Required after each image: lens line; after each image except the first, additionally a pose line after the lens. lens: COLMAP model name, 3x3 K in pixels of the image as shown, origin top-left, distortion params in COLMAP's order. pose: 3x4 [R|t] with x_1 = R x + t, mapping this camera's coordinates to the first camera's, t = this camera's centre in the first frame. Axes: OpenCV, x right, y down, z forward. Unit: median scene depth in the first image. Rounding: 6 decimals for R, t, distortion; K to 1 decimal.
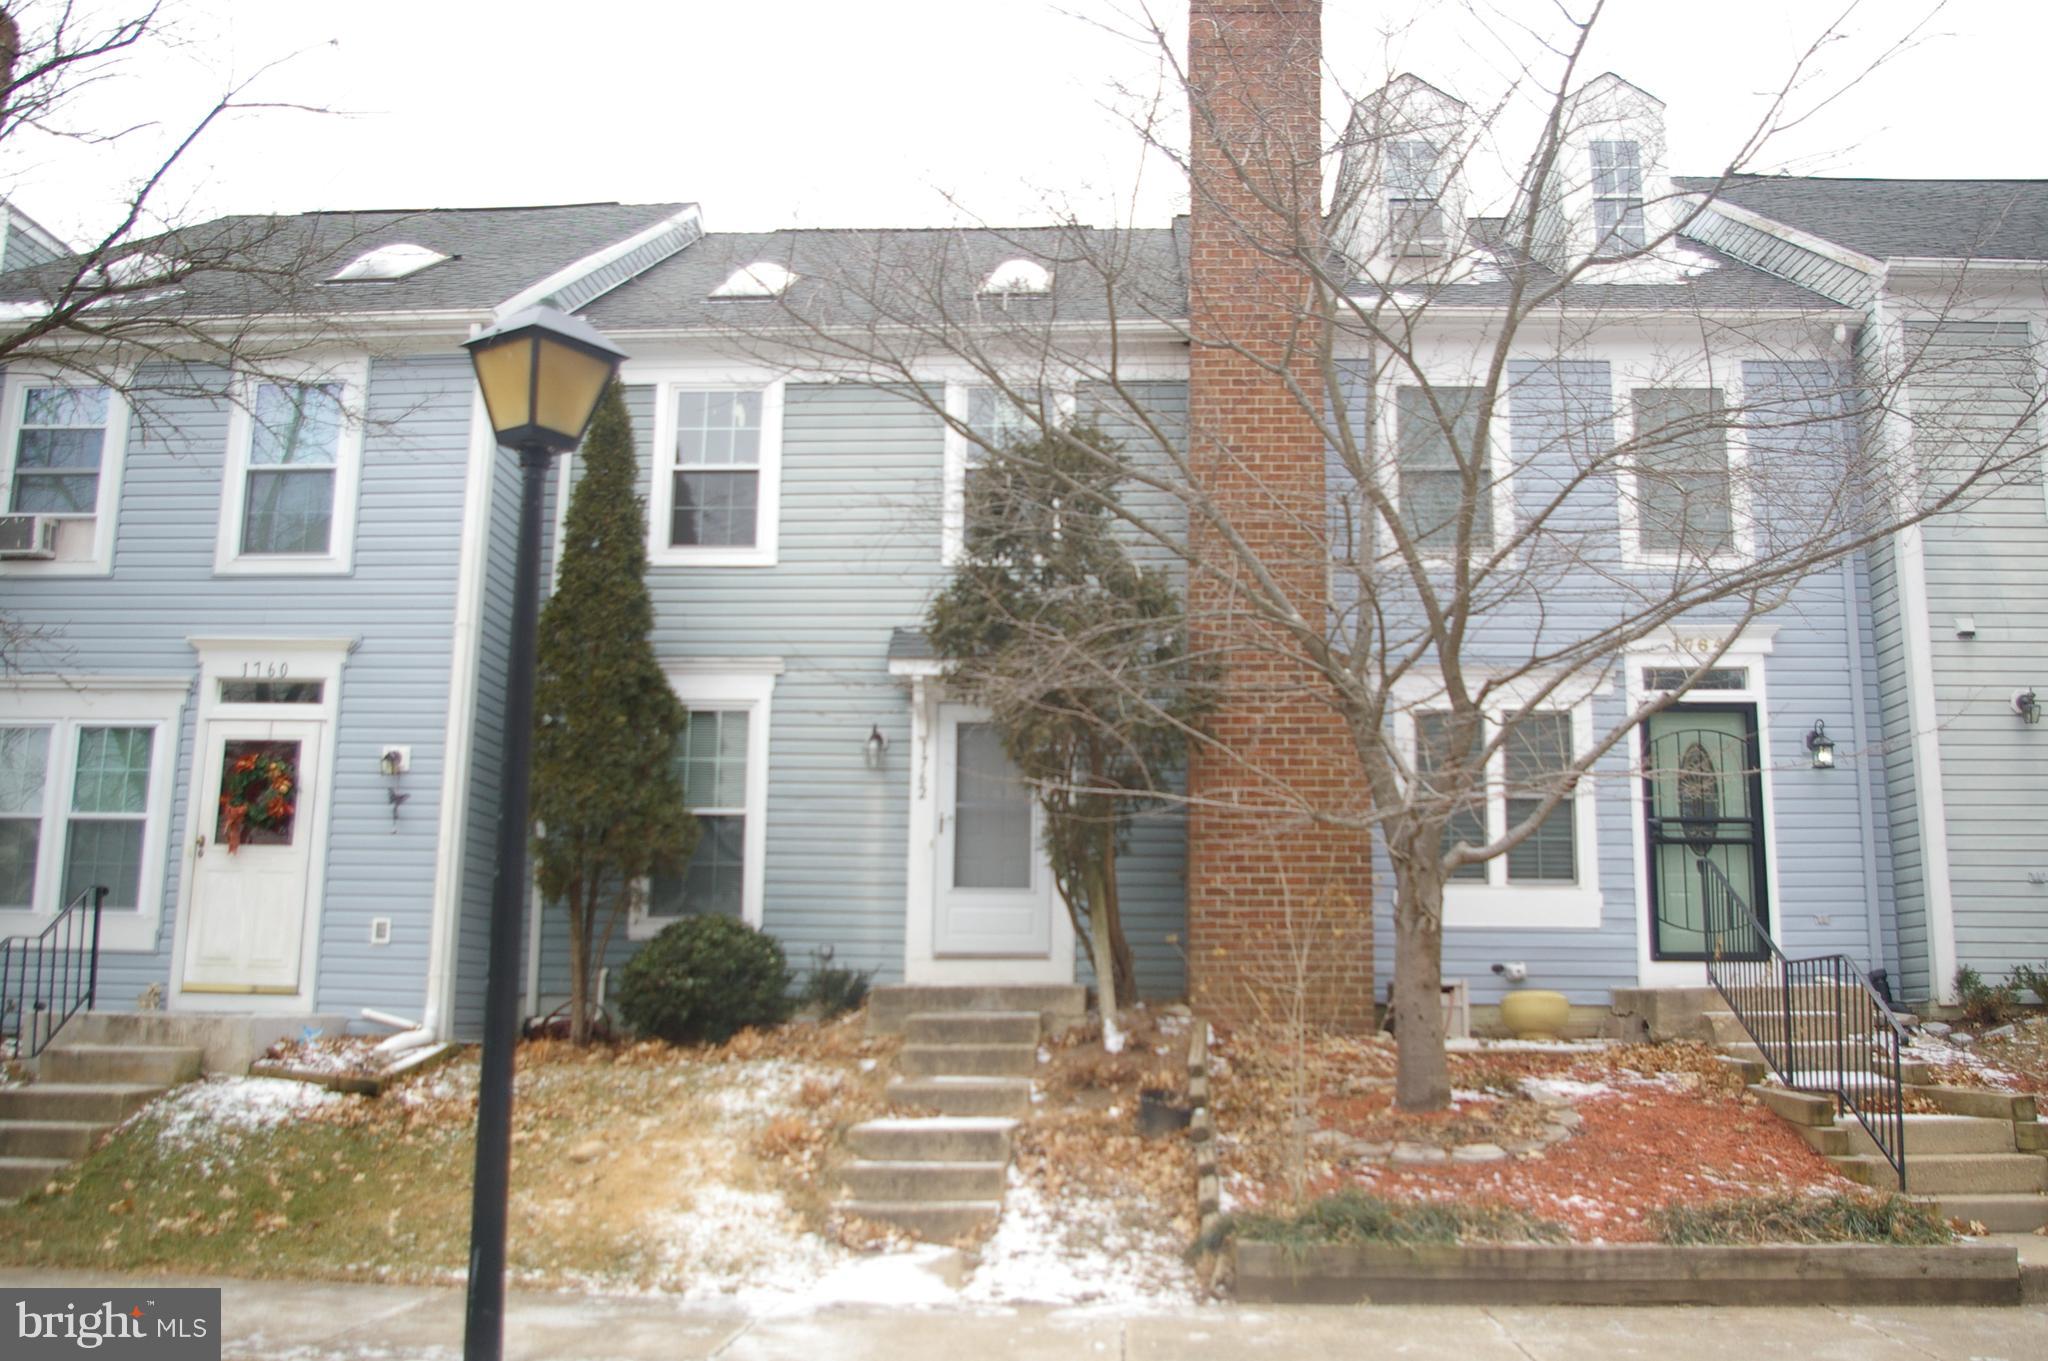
lens RADIAL K [[1702.2, 0, 1050.1], [0, 1702.2, 683.9], [0, 0, 1]] dist [-0.061870, 0.001309]
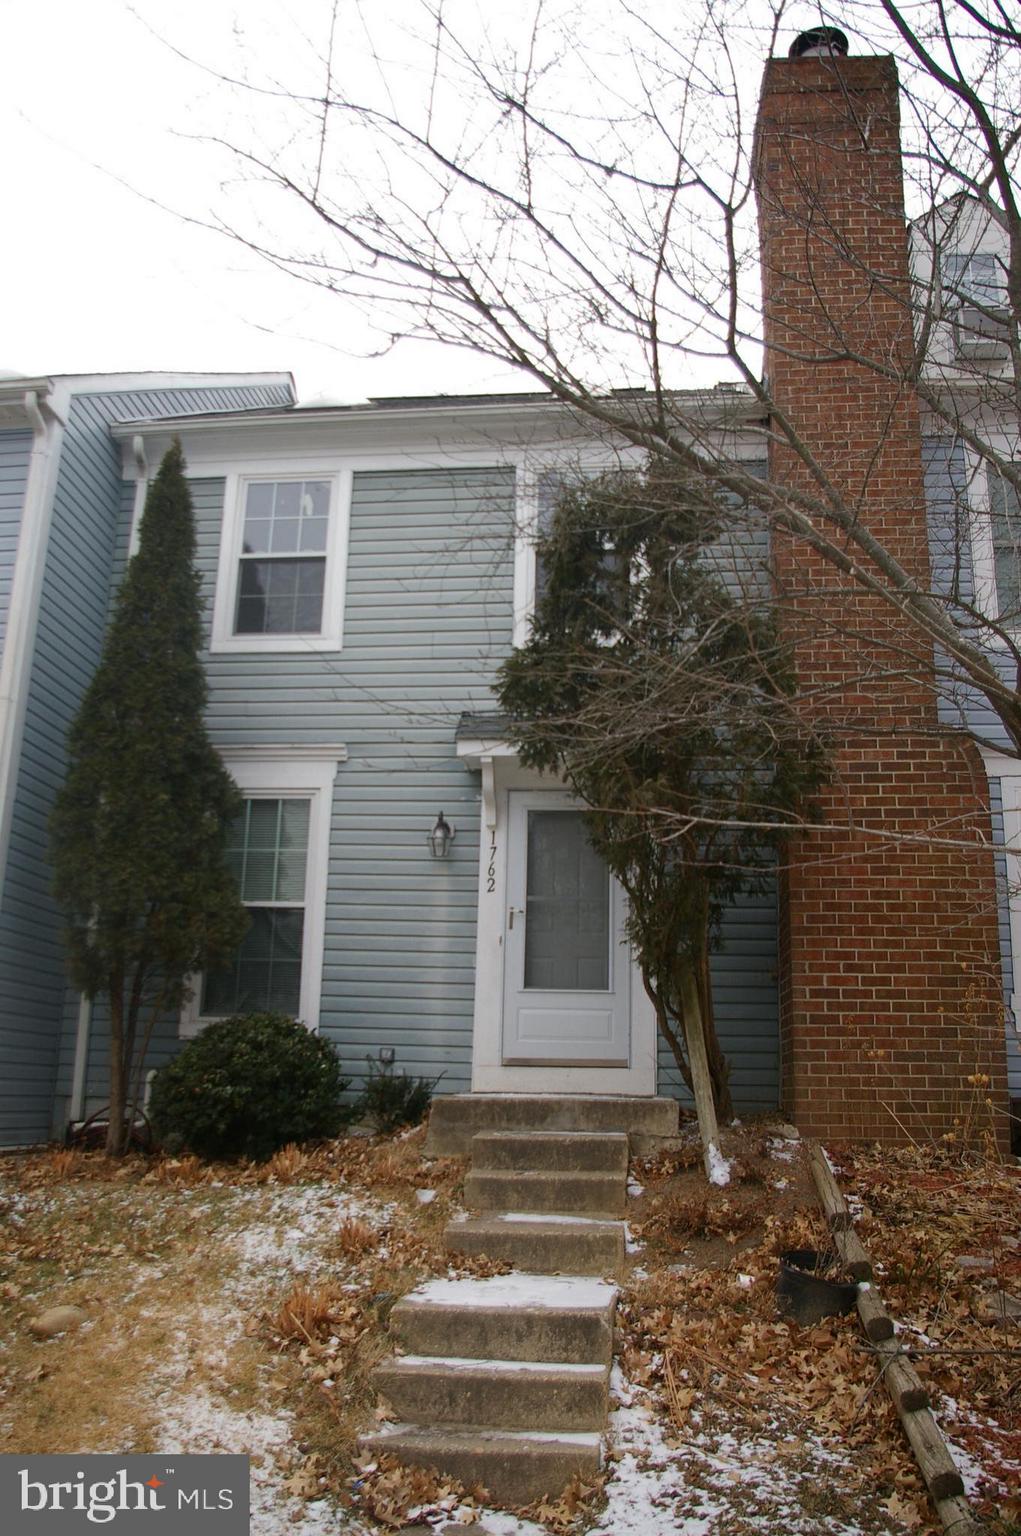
lens RADIAL K [[1221.2, 0, 503.0], [0, 1221.2, 781.2], [0, 0, 1]] dist [-0.086877, 0.036565]
pose [[0.998025, -0.000248, -0.062819, -0.030068], [-0.003328, 0.998380, -0.056804, 0.050890], [0.062731, 0.056901, 0.996407, 0.374232]]
